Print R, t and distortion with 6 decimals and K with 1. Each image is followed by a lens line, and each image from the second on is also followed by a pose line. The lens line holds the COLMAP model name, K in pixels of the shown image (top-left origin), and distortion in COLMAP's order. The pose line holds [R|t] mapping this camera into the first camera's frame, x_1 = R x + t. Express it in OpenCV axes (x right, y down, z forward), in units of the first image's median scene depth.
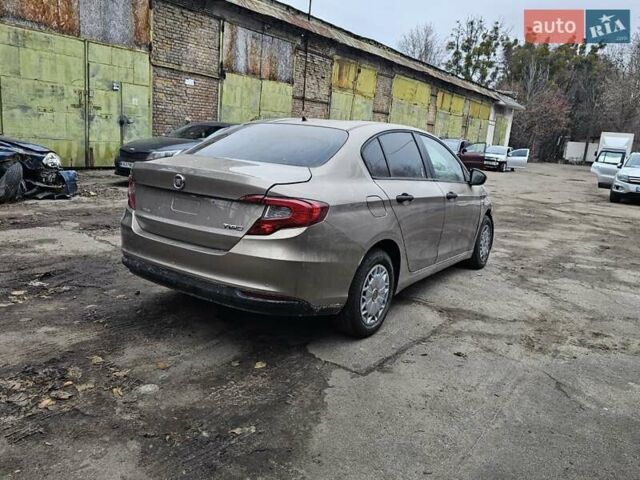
lens RADIAL K [[483.0, 0, 322.7], [0, 483.0, 236.0], [0, 0, 1]] dist [0.060687, -0.047466]
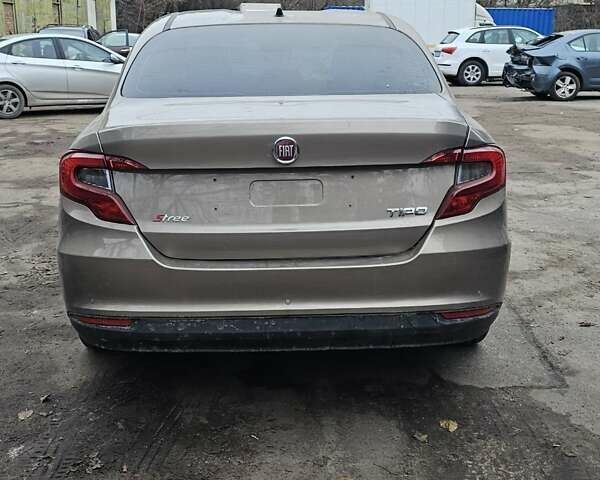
lens RADIAL K [[790.6, 0, 300.2], [0, 790.6, 236.3], [0, 0, 1]] dist [0.064543, 0.000000]
pose [[0.808740, -0.215997, 0.547069, -0.582182], [0.180554, 0.976390, 0.118589, -0.089530], [-0.559768, 0.002868, 0.828645, 0.205130]]
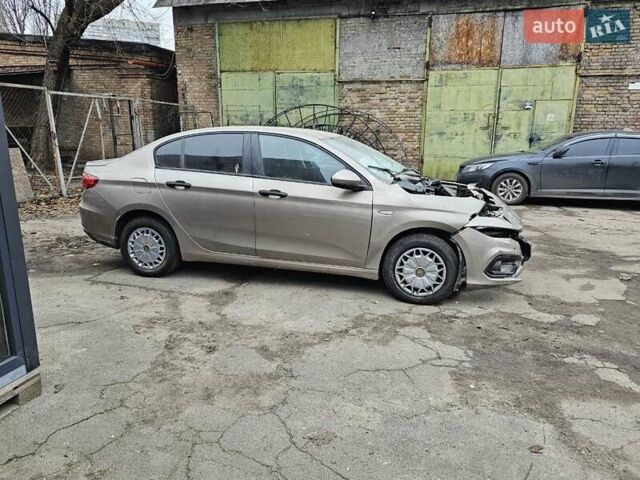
lens RADIAL K [[483.0, 0, 315.3], [0, 483.0, 244.9], [0, 0, 1]] dist [0.060687, -0.047466]
pose [[0.321158, 0.143386, -0.936108, 1.407186], [-0.176496, 0.980216, 0.089591, -0.092469], [0.930434, 0.136446, 0.340111, 0.848442]]
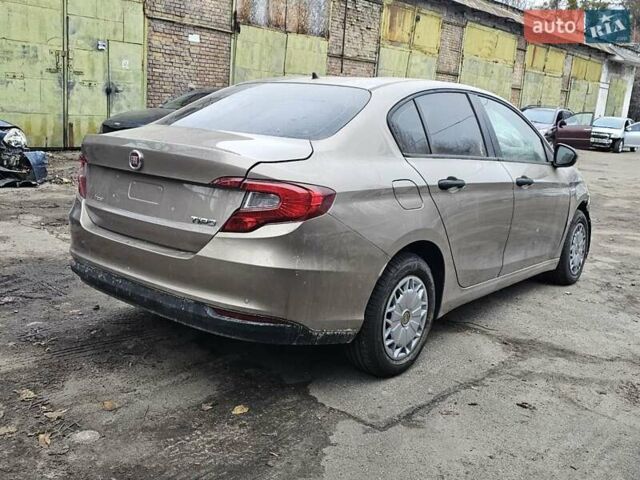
lens RADIAL K [[630.6, 0, 307.3], [0, 630.6, 236.6], [0, 0, 1]] dist [0.044364, 0.000000]
pose [[0.994691, 0.010632, -0.102354, 0.050120], [-0.010886, 0.999939, -0.001925, 0.003898], [0.102327, 0.003029, 0.994746, 0.044448]]
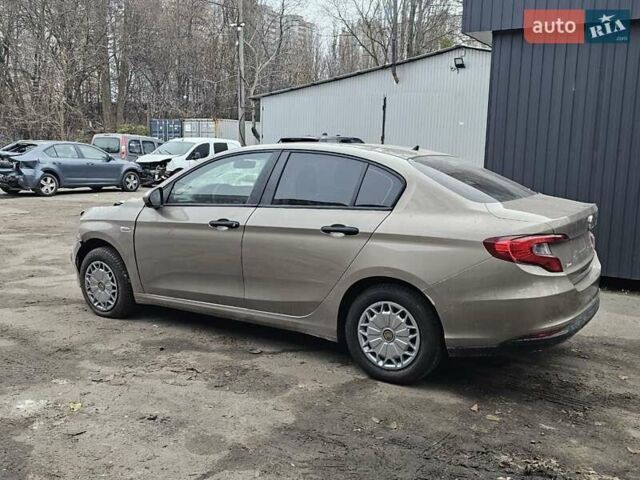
lens RADIAL K [[630.6, 0, 322.0], [0, 630.6, 238.0], [0, 0, 1]] dist [0.044364, 0.000000]
pose [[-0.027423, -0.213645, 0.976526, -1.234494], [0.179598, 0.959944, 0.215061, -0.361342], [-0.983358, 0.181280, 0.012045, 1.175498]]
